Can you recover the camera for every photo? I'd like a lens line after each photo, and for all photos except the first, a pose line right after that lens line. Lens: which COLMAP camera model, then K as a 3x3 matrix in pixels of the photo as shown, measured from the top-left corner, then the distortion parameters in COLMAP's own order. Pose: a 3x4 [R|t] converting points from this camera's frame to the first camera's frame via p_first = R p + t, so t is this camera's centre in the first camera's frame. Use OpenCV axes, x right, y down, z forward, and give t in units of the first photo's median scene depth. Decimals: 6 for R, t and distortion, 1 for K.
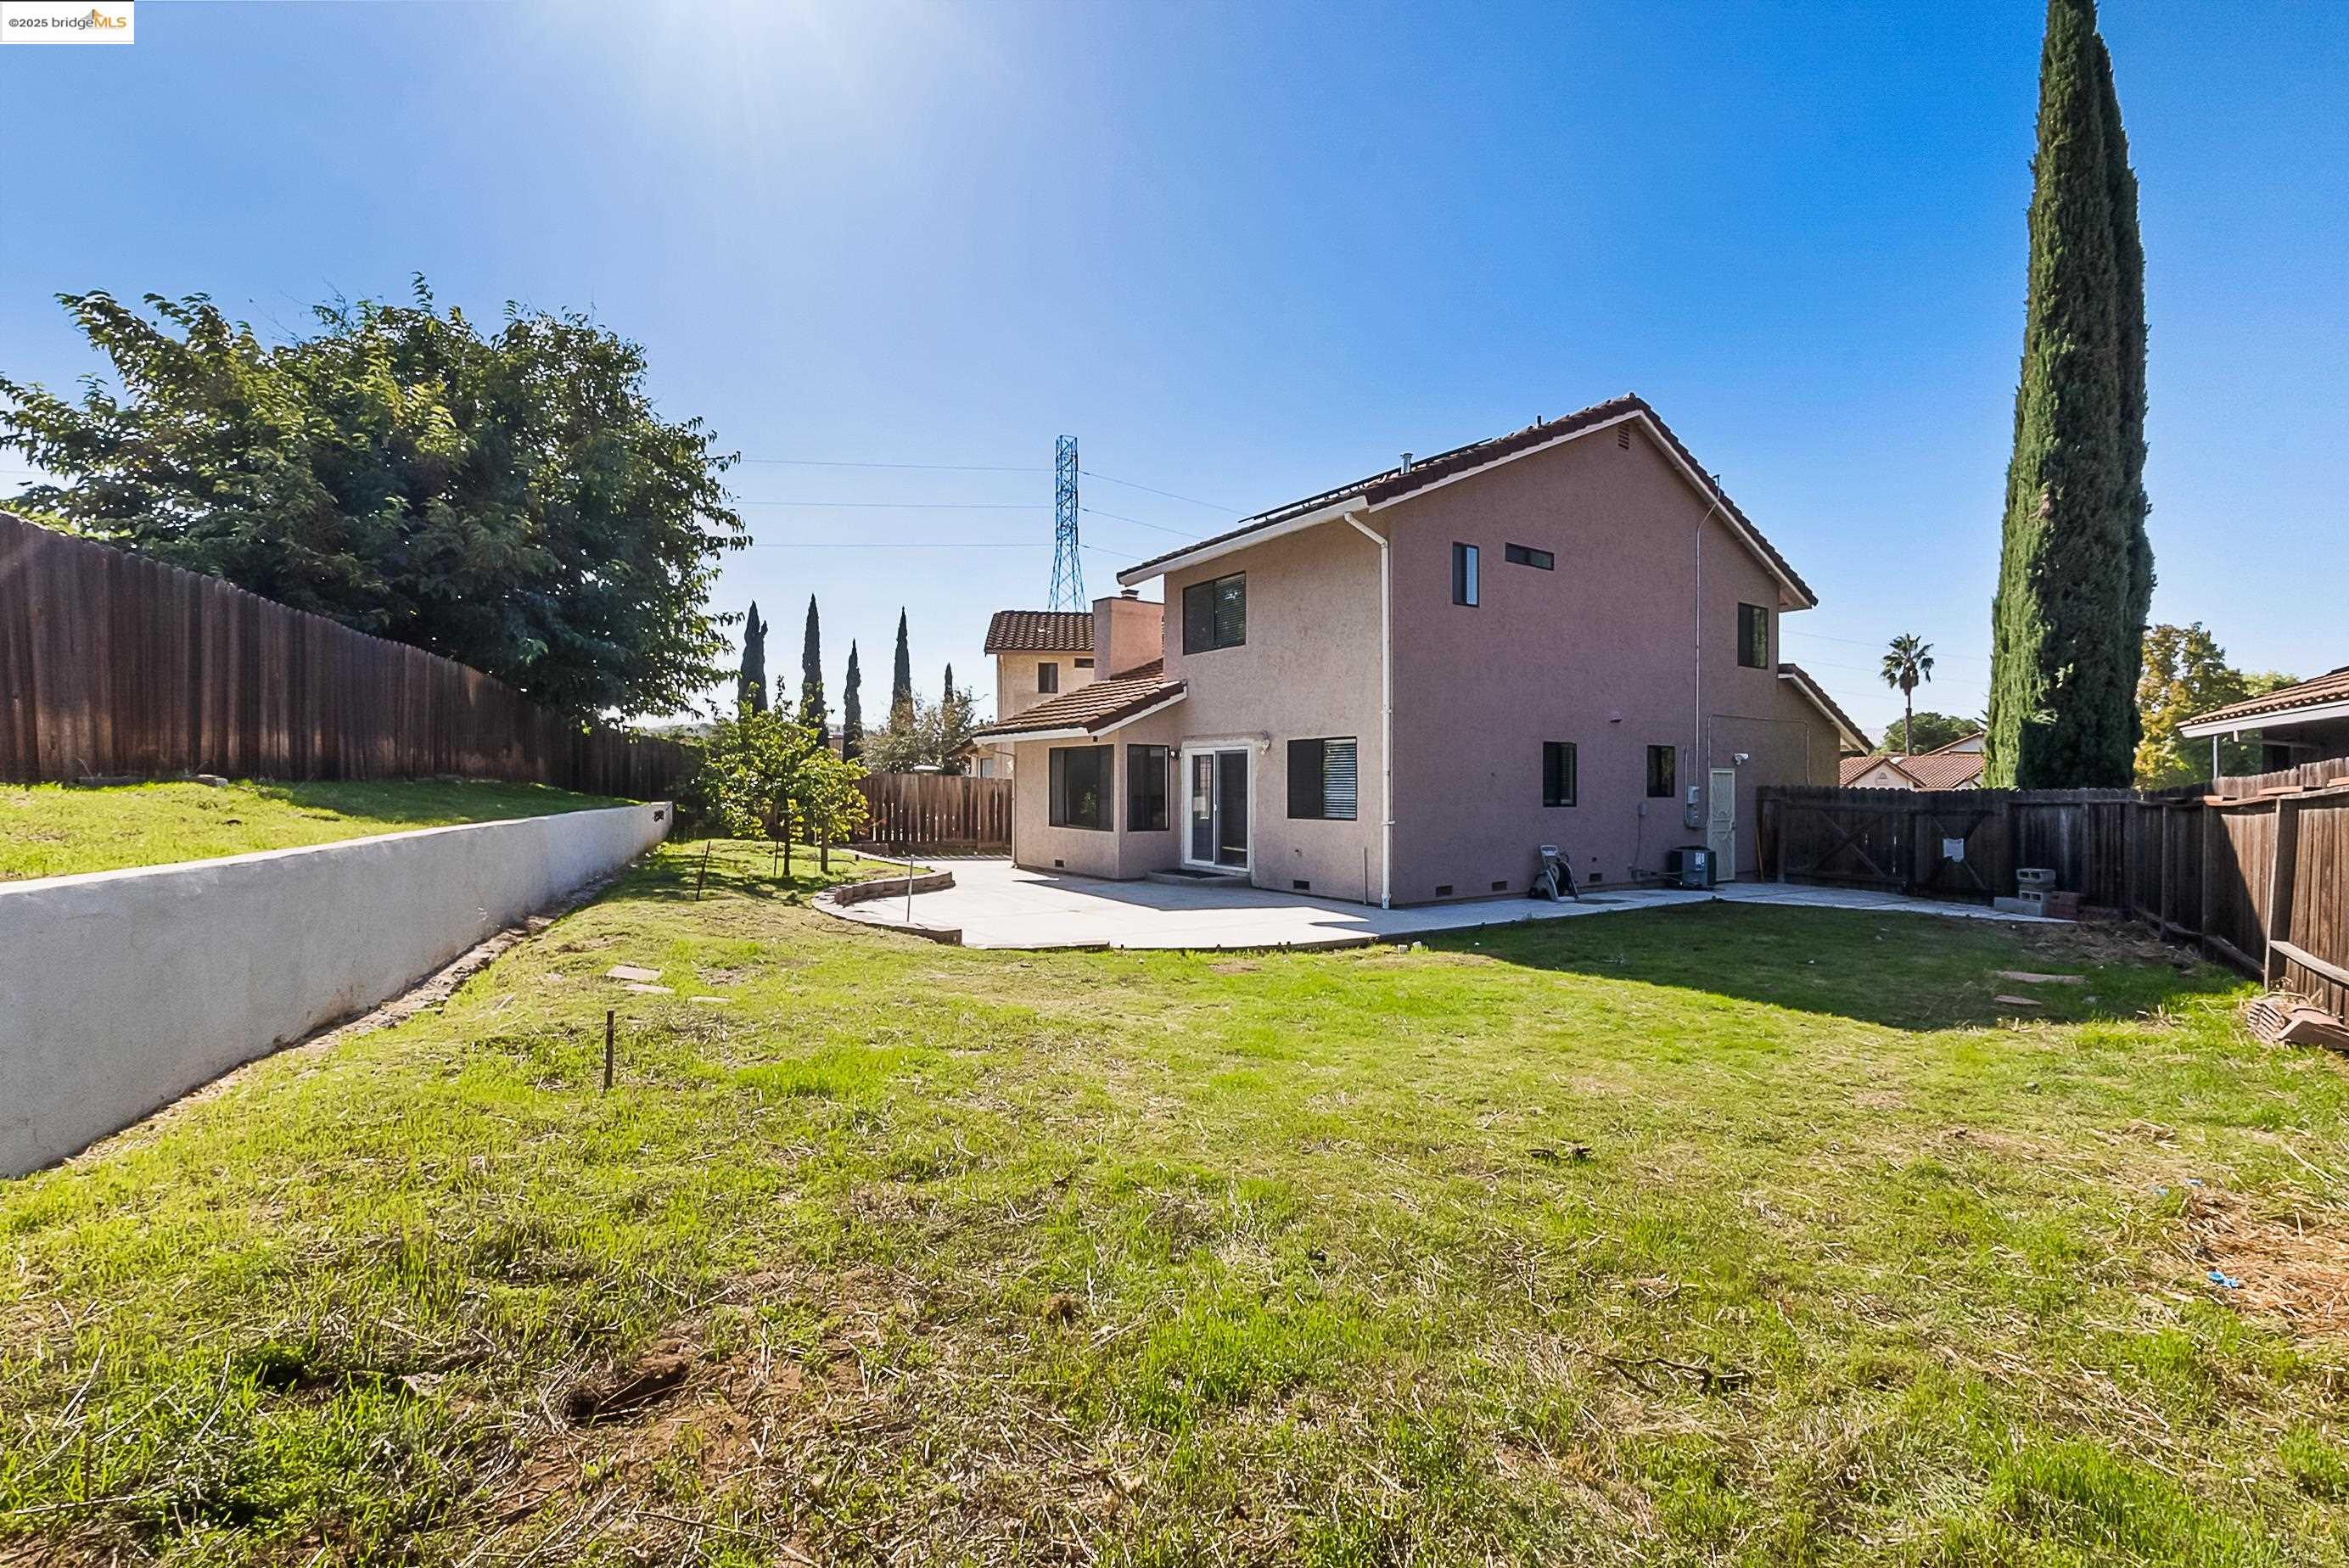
lens RADIAL K [[1006.2, 0, 1180.6], [0, 1006.2, 780.5], [0, 0, 1]] dist [0.000548, 0.000004]
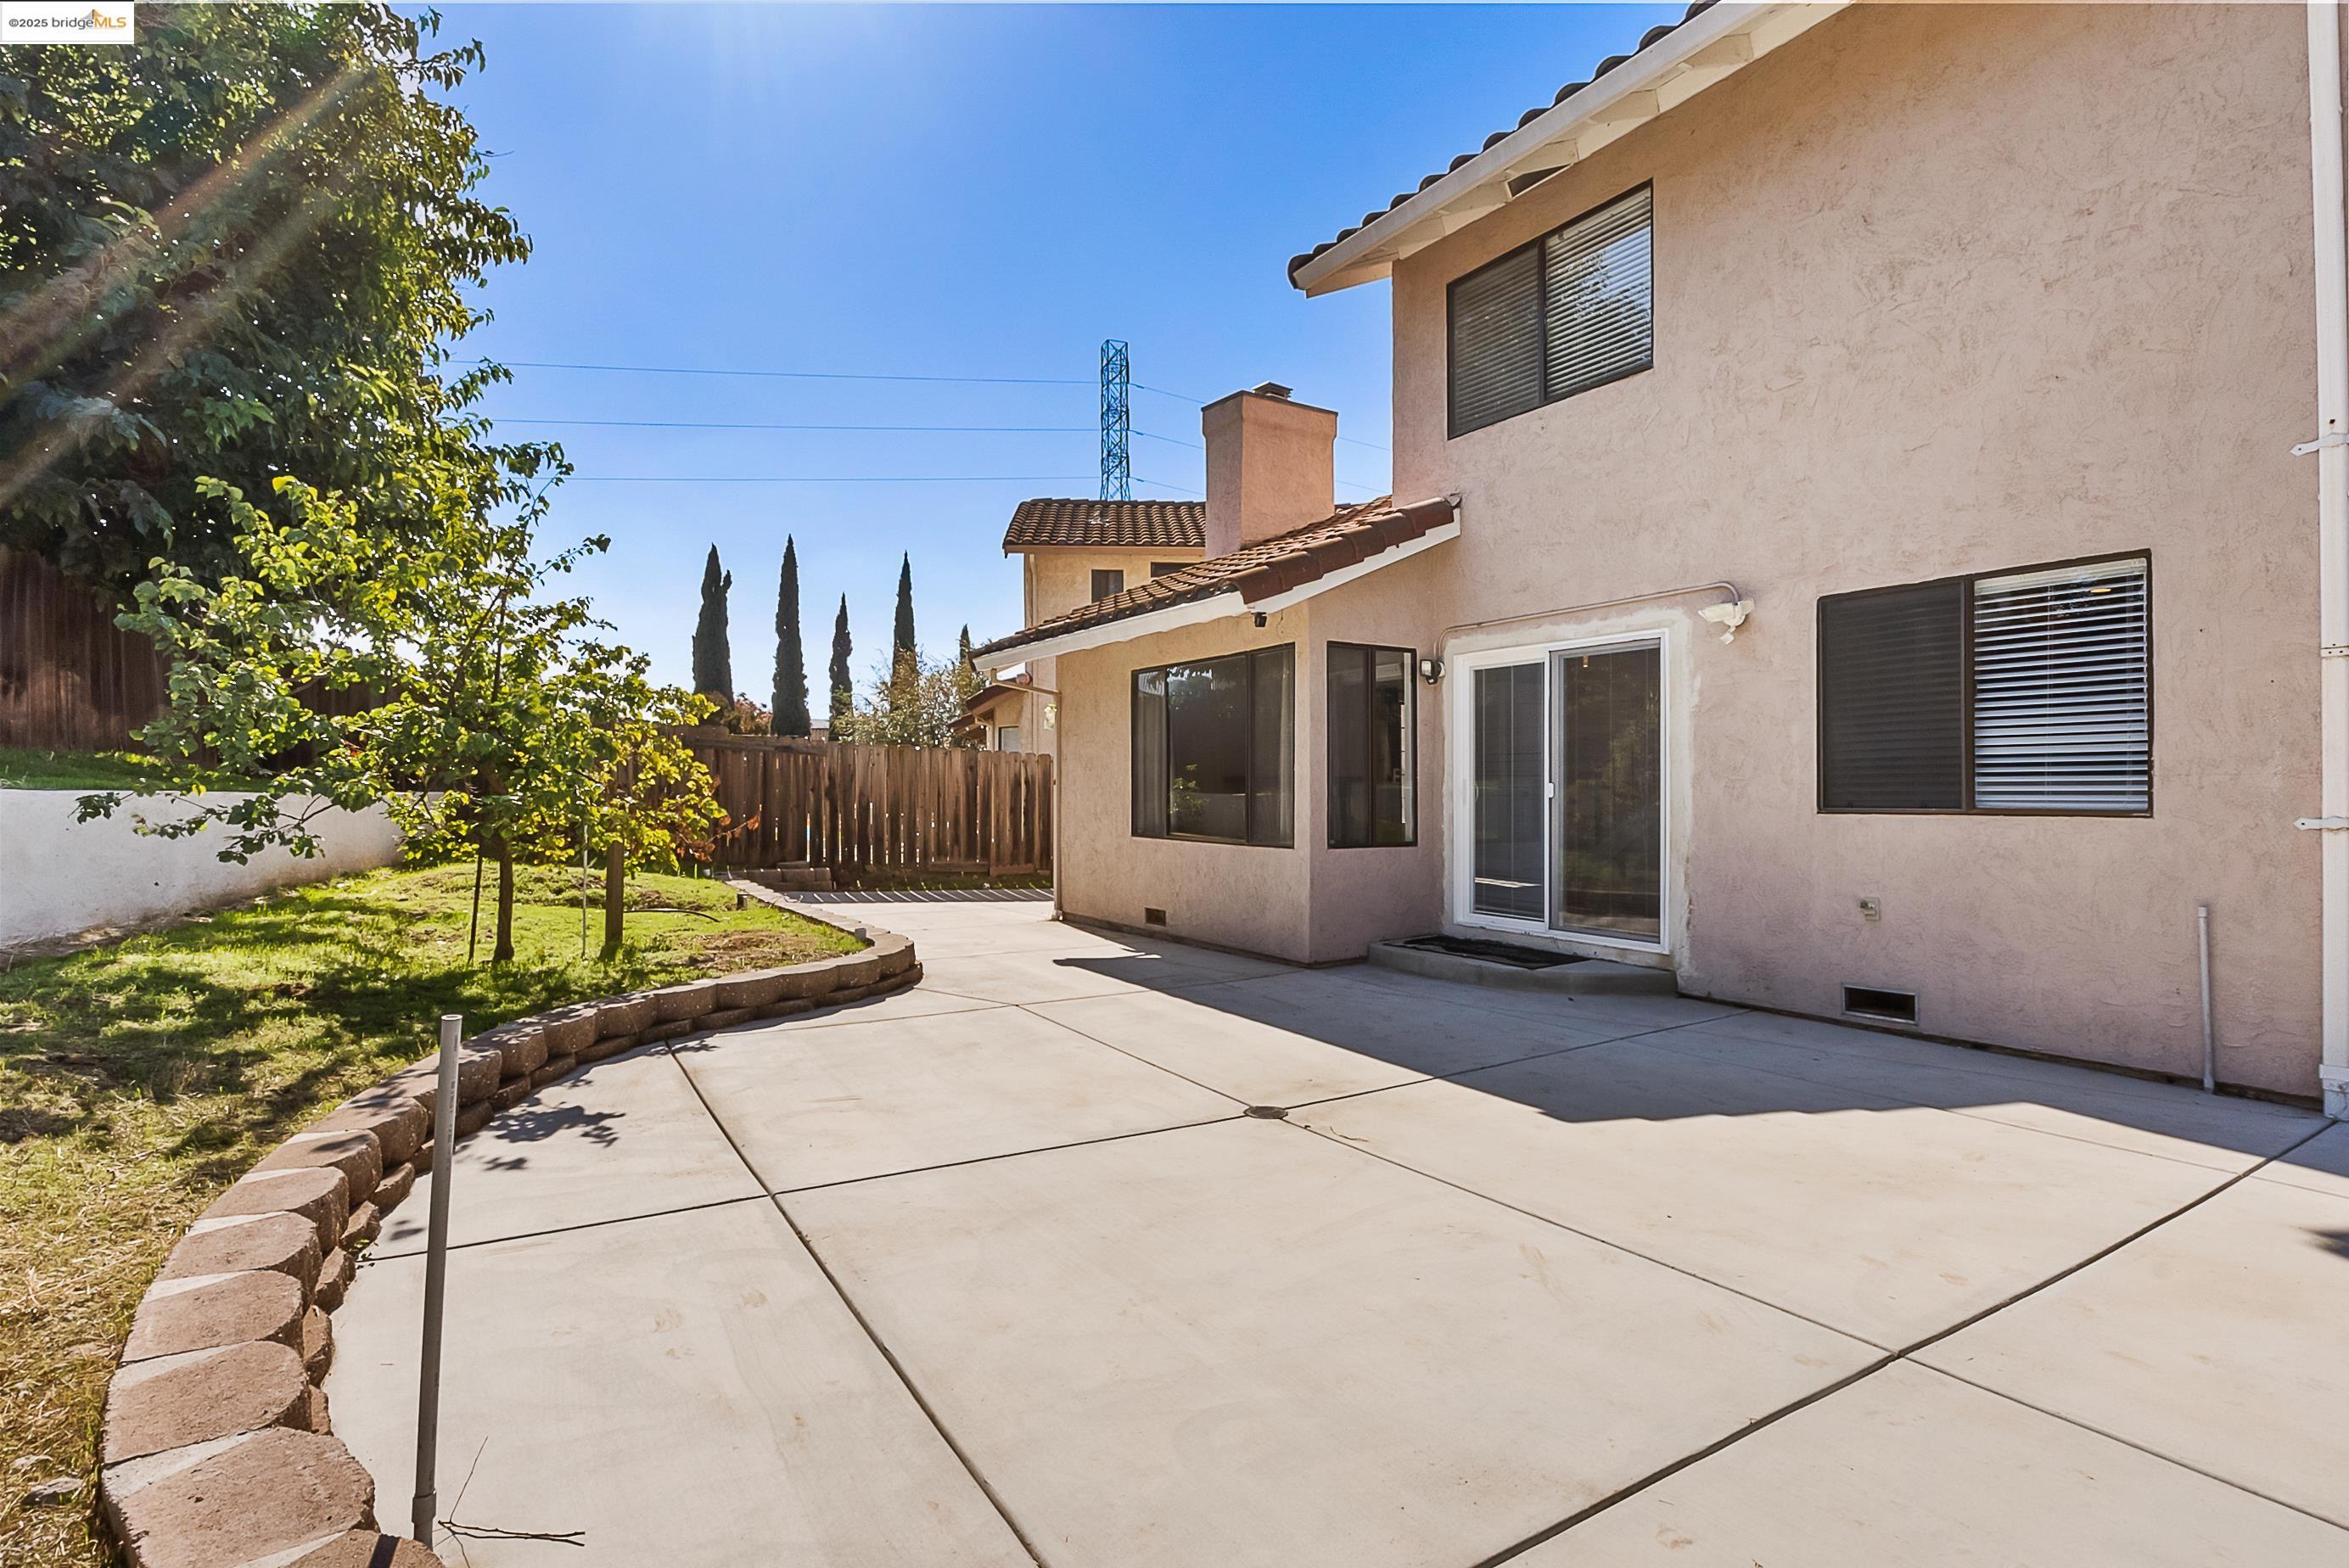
lens RADIAL K [[1133.0, 0, 1170.9], [0, 1133.0, 786.3], [0, 0, 1]] dist [-0.005503, -0.001398]
pose [[0.998422, -0.003970, -0.056010, -0.088522], [0.003994, 0.999992, 0.000321, 0.023244], [0.056008, -0.000545, 0.998430, 0.503298]]
